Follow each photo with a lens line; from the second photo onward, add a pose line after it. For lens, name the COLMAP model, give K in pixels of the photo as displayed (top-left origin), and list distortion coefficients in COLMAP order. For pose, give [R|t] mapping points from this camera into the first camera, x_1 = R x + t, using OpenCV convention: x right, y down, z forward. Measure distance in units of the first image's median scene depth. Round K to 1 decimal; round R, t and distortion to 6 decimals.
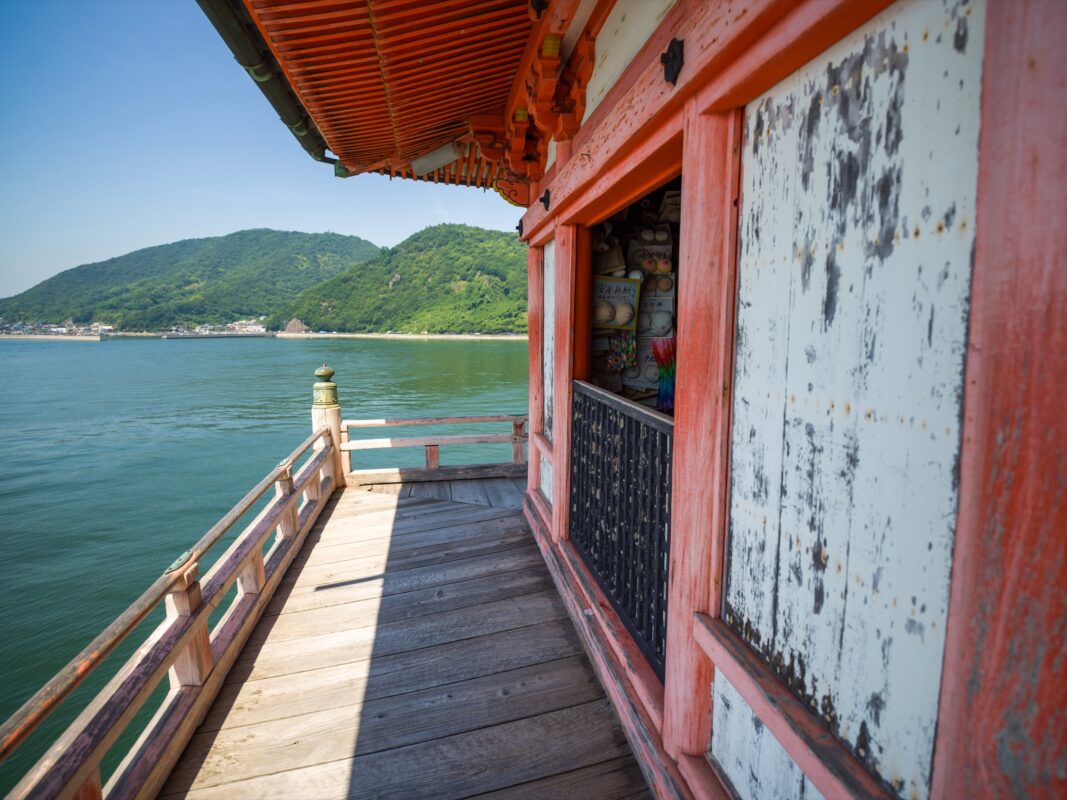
lens RADIAL K [[523.4, 0, 584.6], [0, 523.4, 363.8], [0, 0, 1]] dist [0.019297, 0.000246]
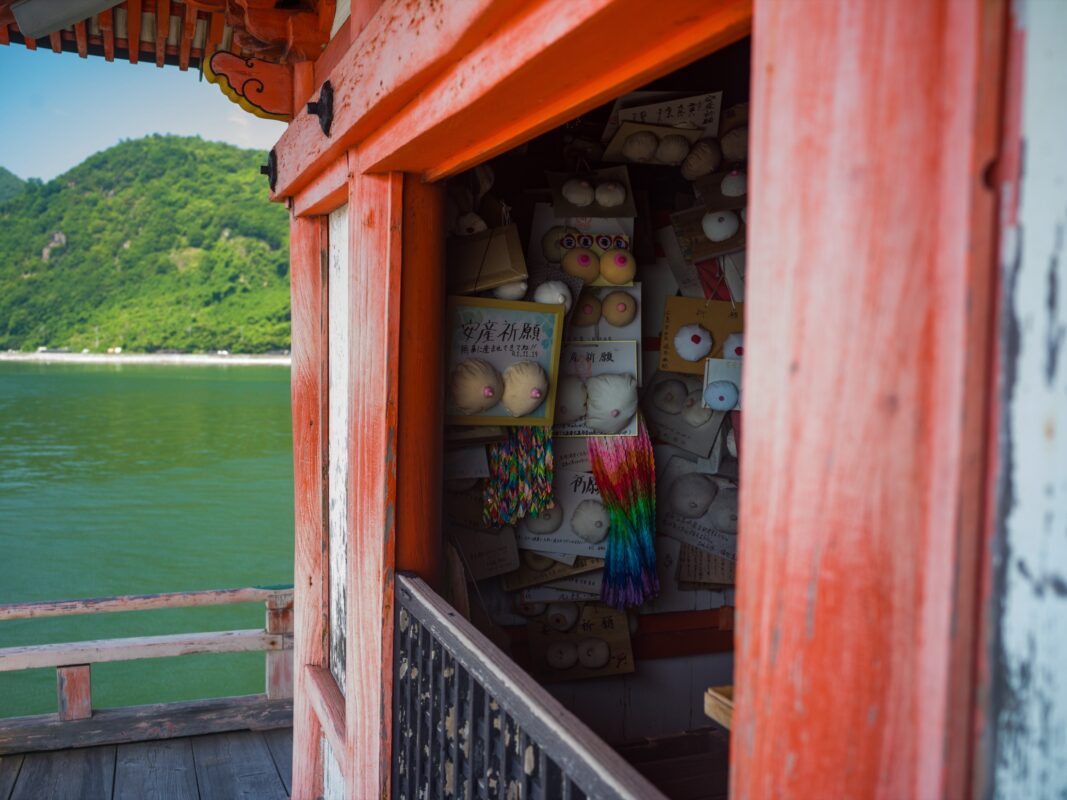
lens RADIAL K [[1011.7, 0, 536.6], [0, 1011.7, 393.7], [0, 0, 1]] dist [-0.002245, 0.000000]
pose [[0.995157, -0.003424, 0.098240, 0.007031], [0.005057, 0.999853, -0.016380, -0.074056], [-0.098170, 0.016797, 0.995028, 0.203981]]
